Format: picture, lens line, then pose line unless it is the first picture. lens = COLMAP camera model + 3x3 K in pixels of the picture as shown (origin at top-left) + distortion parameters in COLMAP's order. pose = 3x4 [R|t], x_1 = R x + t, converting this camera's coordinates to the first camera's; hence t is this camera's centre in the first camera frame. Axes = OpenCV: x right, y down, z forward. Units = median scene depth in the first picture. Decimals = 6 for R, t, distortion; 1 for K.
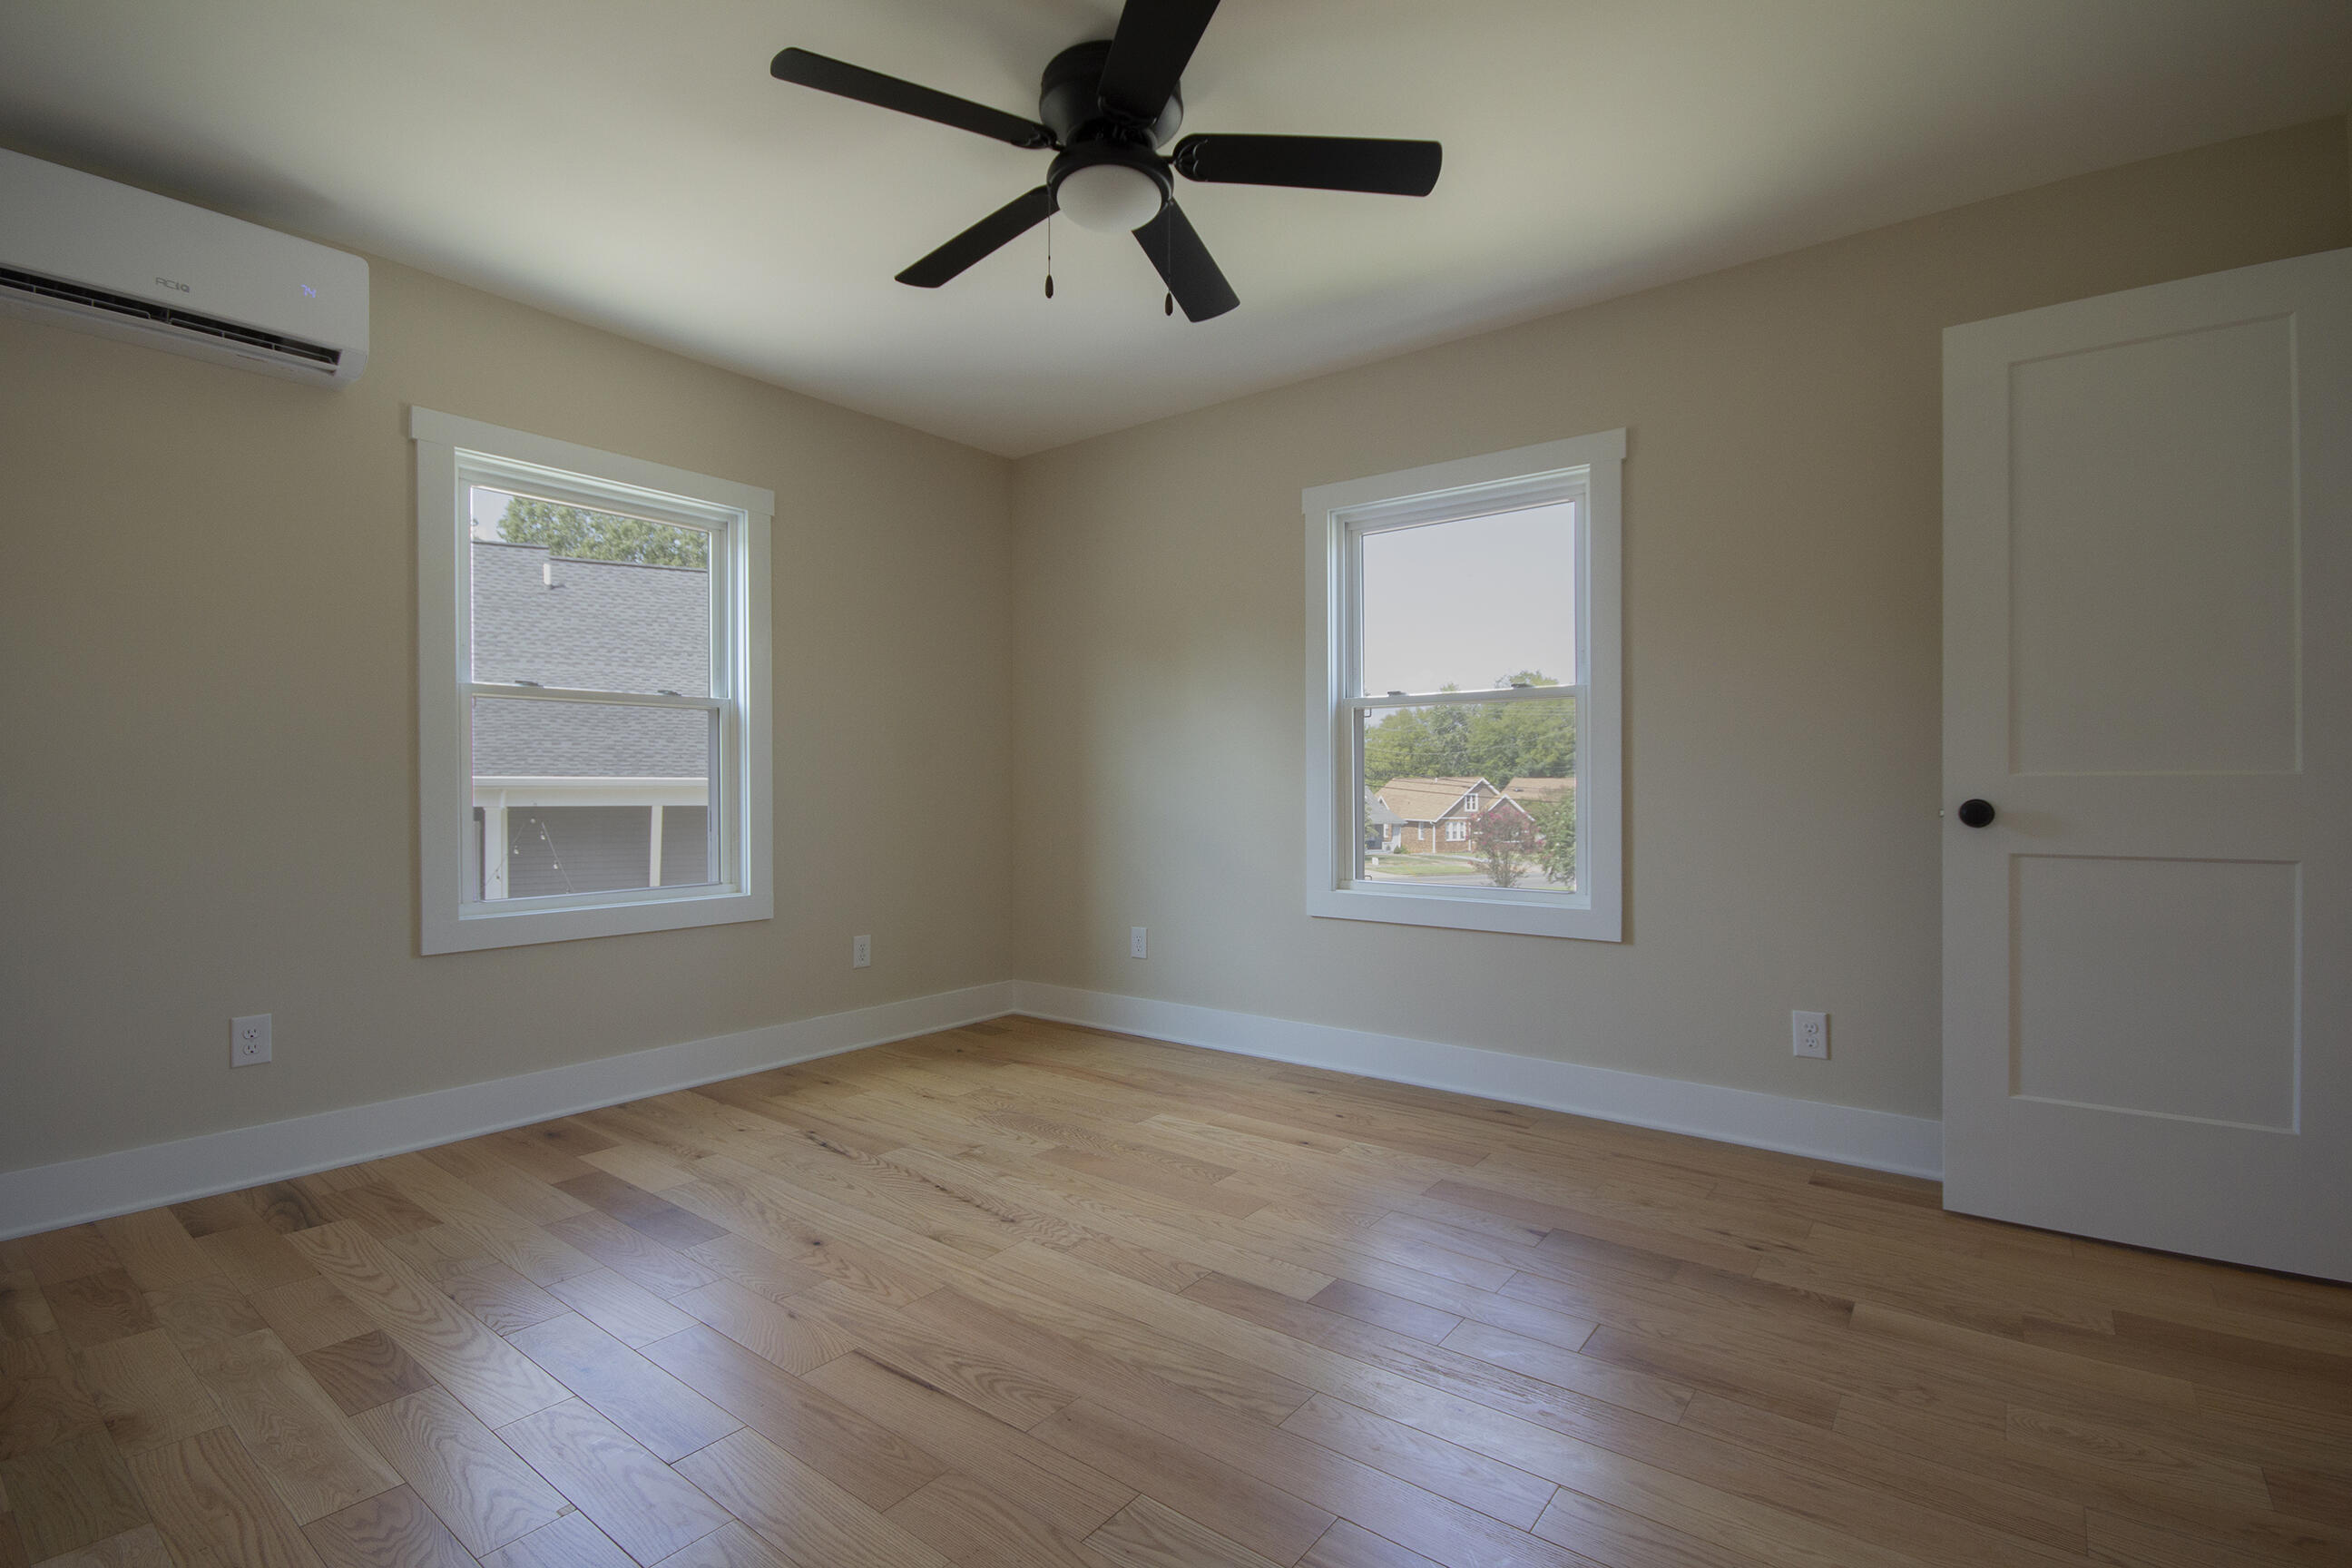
lens RADIAL K [[1086.3, 0, 1164.3], [0, 1086.3, 787.8], [0, 0, 1]] dist [0.000685, -0.000577]
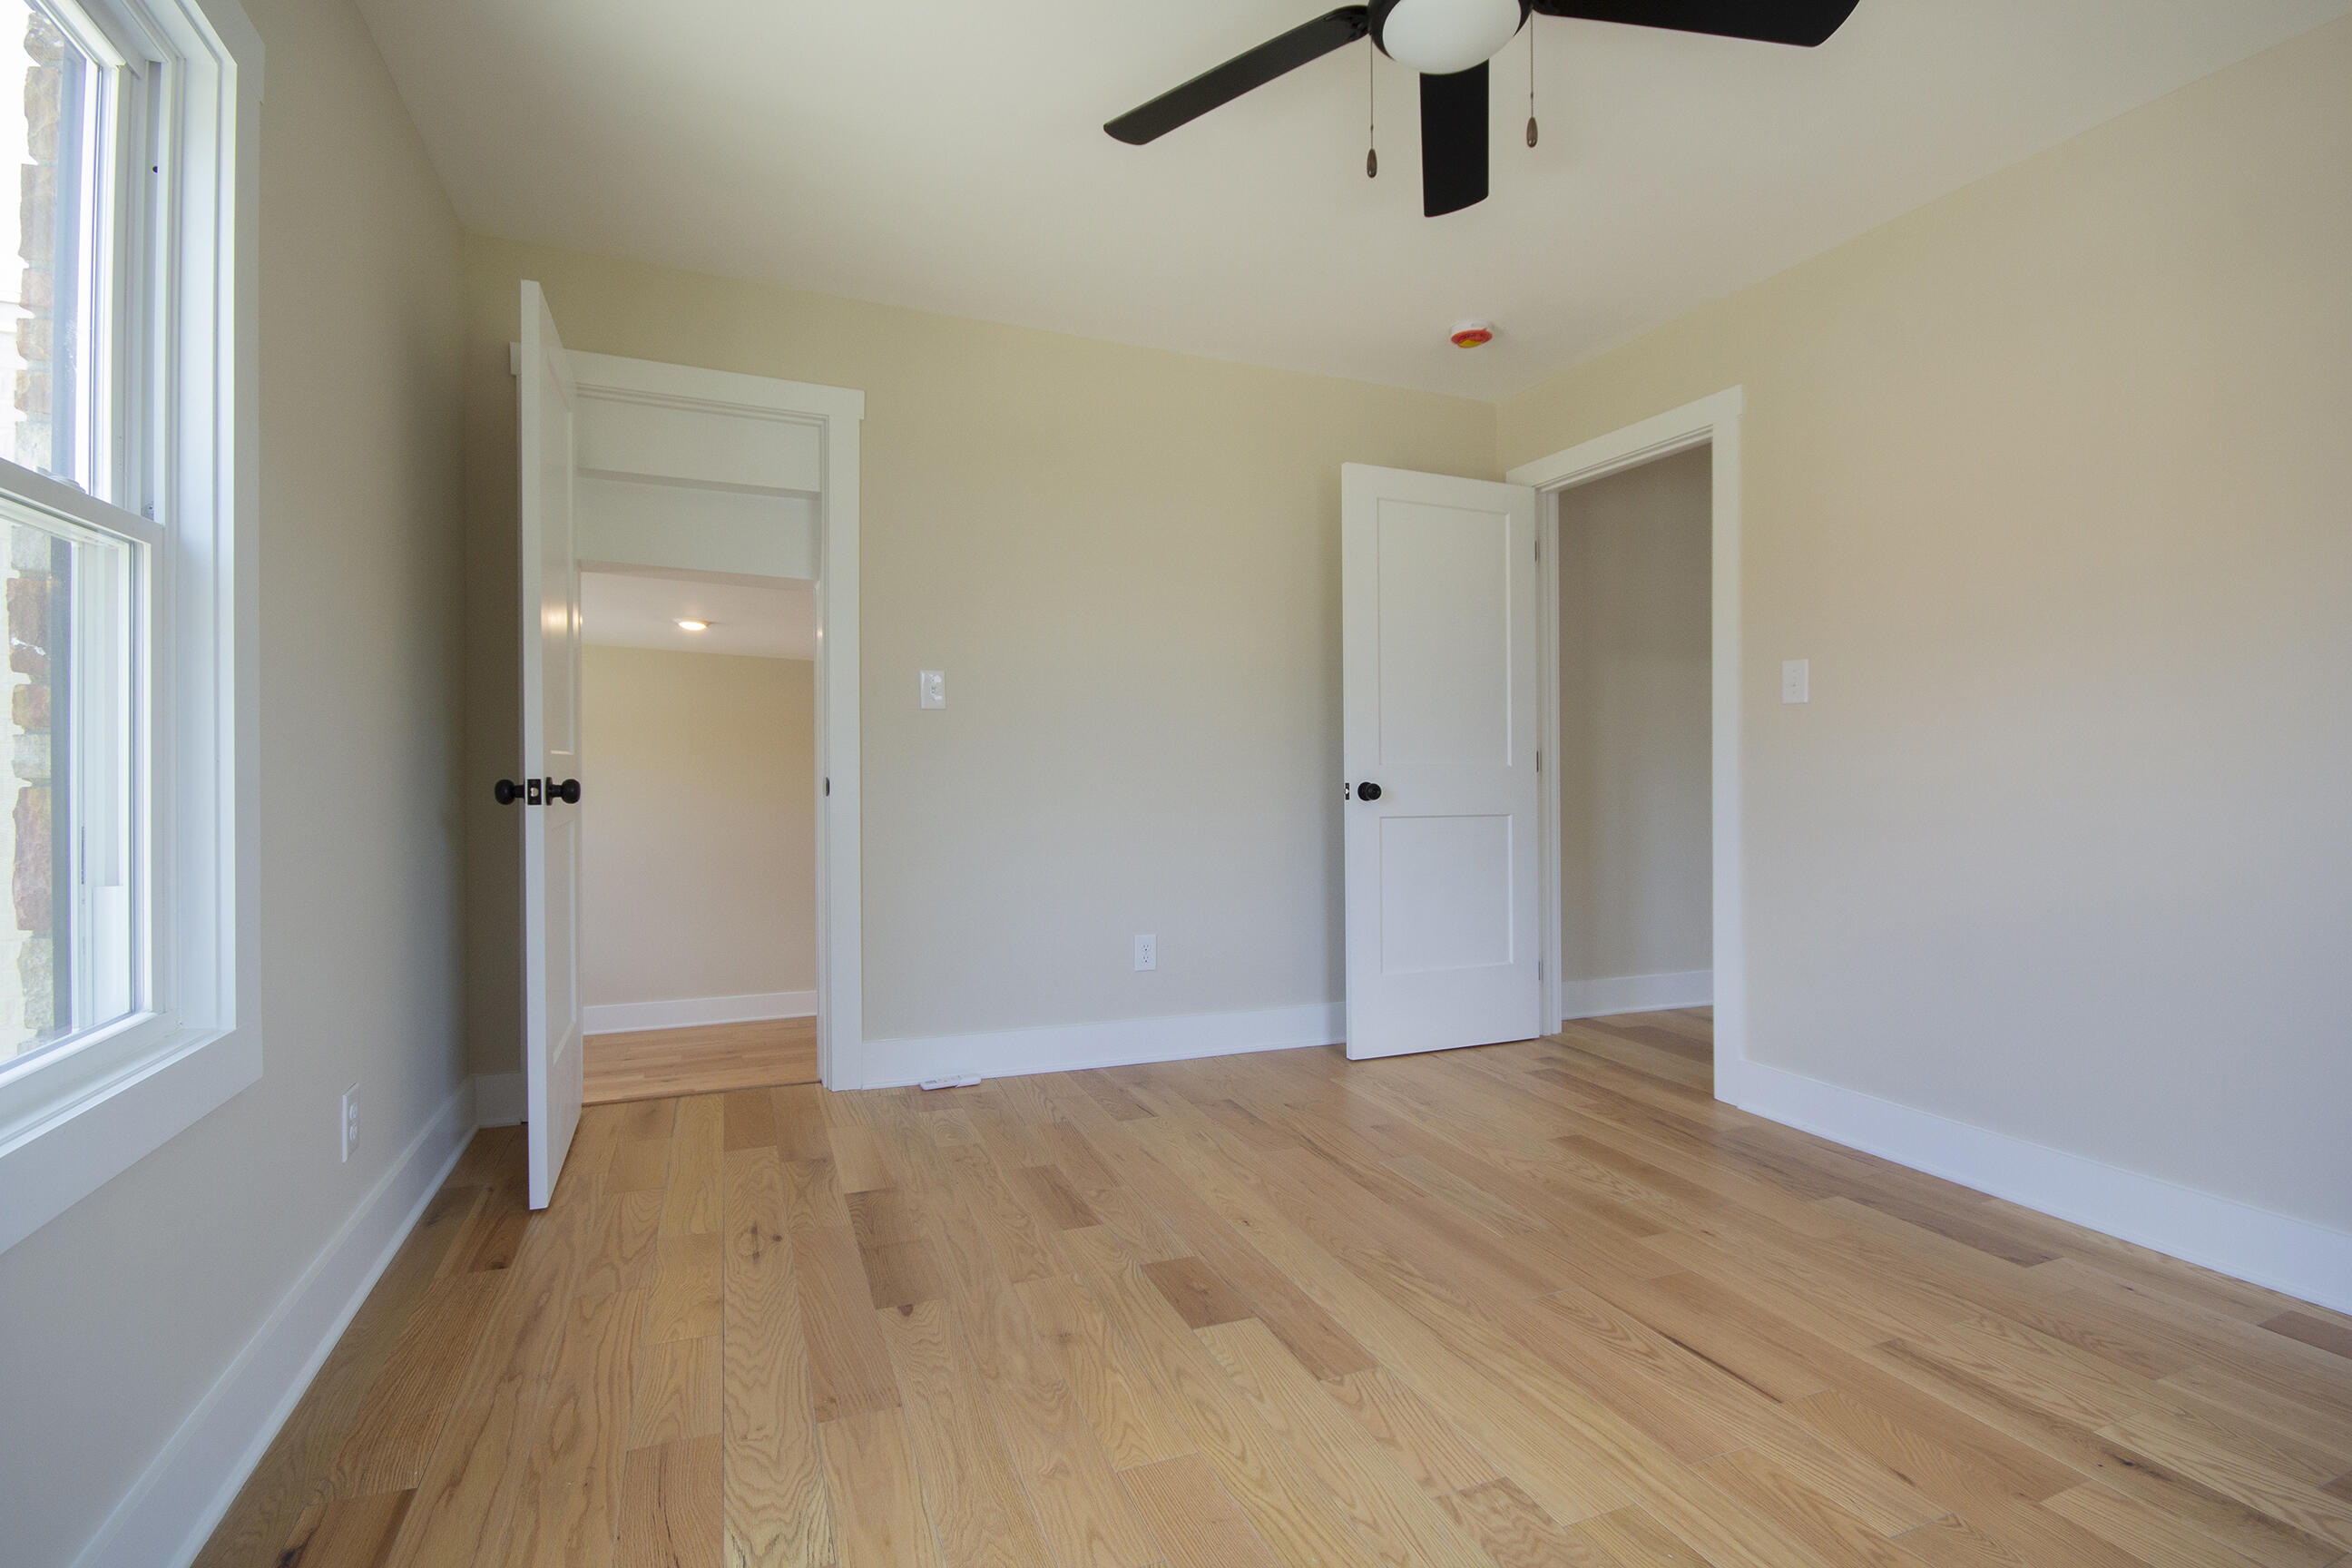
lens RADIAL K [[1086.3, 0, 1164.3], [0, 1086.3, 787.8], [0, 0, 1]] dist [0.000685, -0.000577]
pose [[-0.865736, -0.015279, 0.500269, -0.270846], [-0.006840, 0.999802, 0.018699, -0.000479], [-0.500455, 0.012766, -0.865668, 1.910373]]
